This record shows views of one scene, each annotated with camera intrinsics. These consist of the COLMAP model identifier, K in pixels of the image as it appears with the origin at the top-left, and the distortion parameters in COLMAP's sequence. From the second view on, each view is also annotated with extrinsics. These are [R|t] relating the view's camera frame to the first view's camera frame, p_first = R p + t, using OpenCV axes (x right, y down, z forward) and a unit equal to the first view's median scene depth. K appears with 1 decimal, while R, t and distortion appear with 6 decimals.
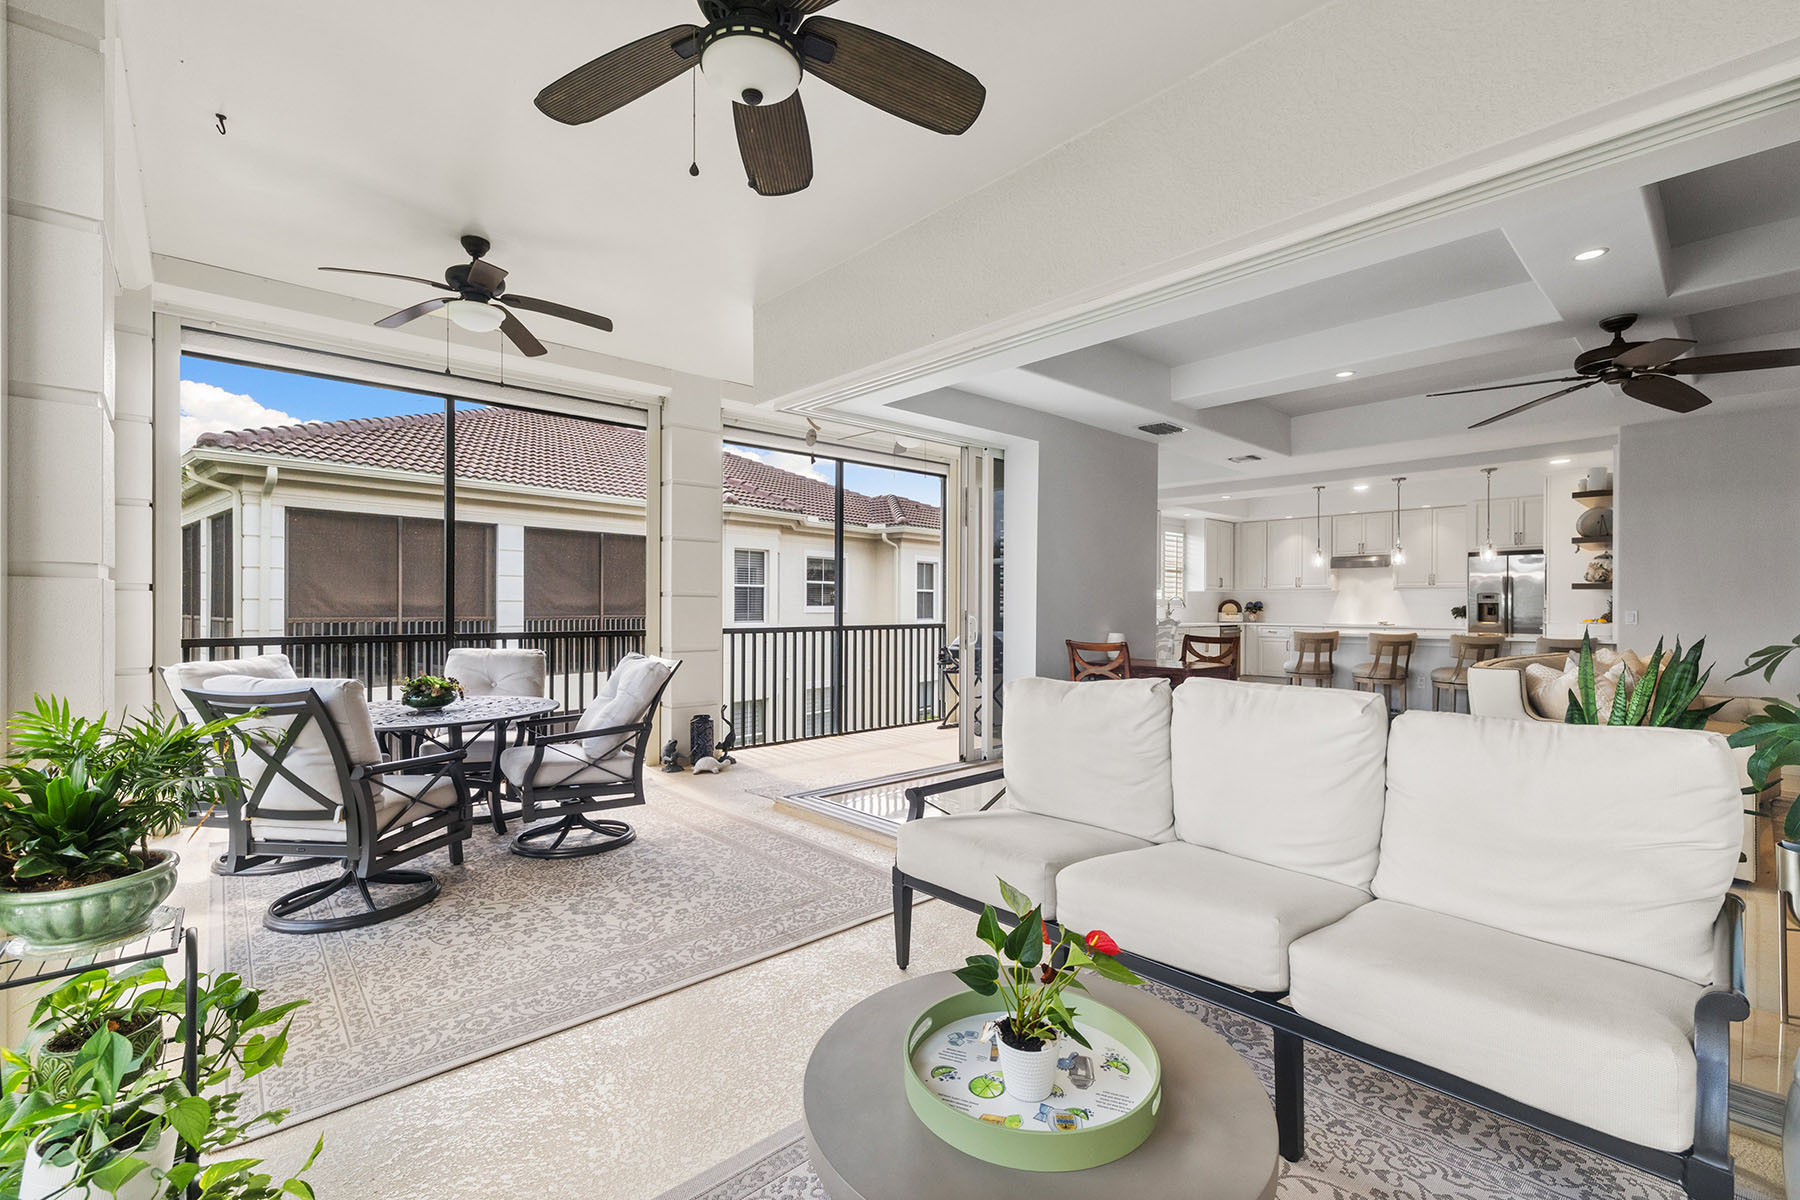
lens RADIAL K [[779.0, 0, 884.0], [0, 779.0, 601.5], [0, 0, 1]] dist [0.001512, 0.000355]
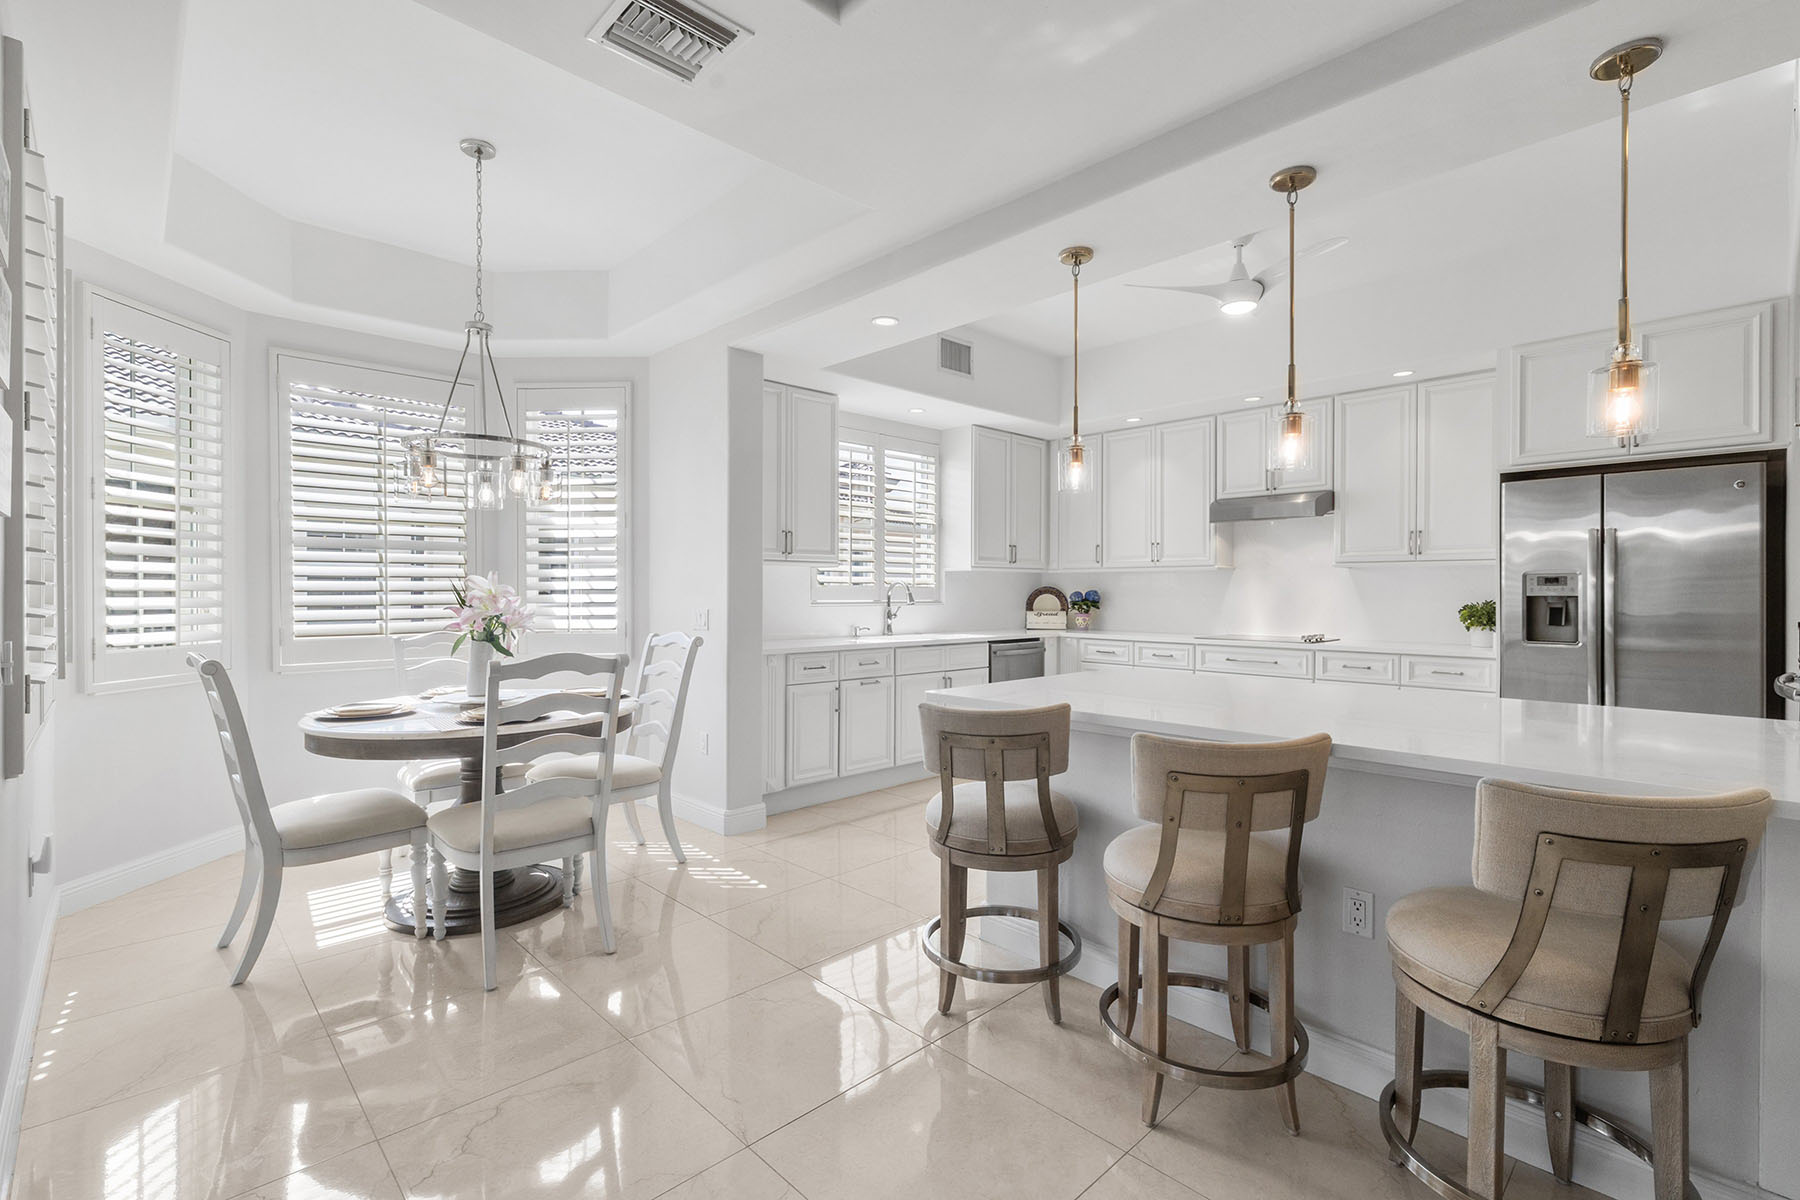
lens RADIAL K [[781.0, 0, 894.2], [0, 781.0, 589.2], [0, 0, 1]] dist [0.001921, 0.000326]
pose [[0.999982, -0.000711, 0.006040, 0.376893], [0.000690, 0.999994, 0.003436, -0.003050], [-0.006042, -0.003432, 0.999976, 0.521715]]
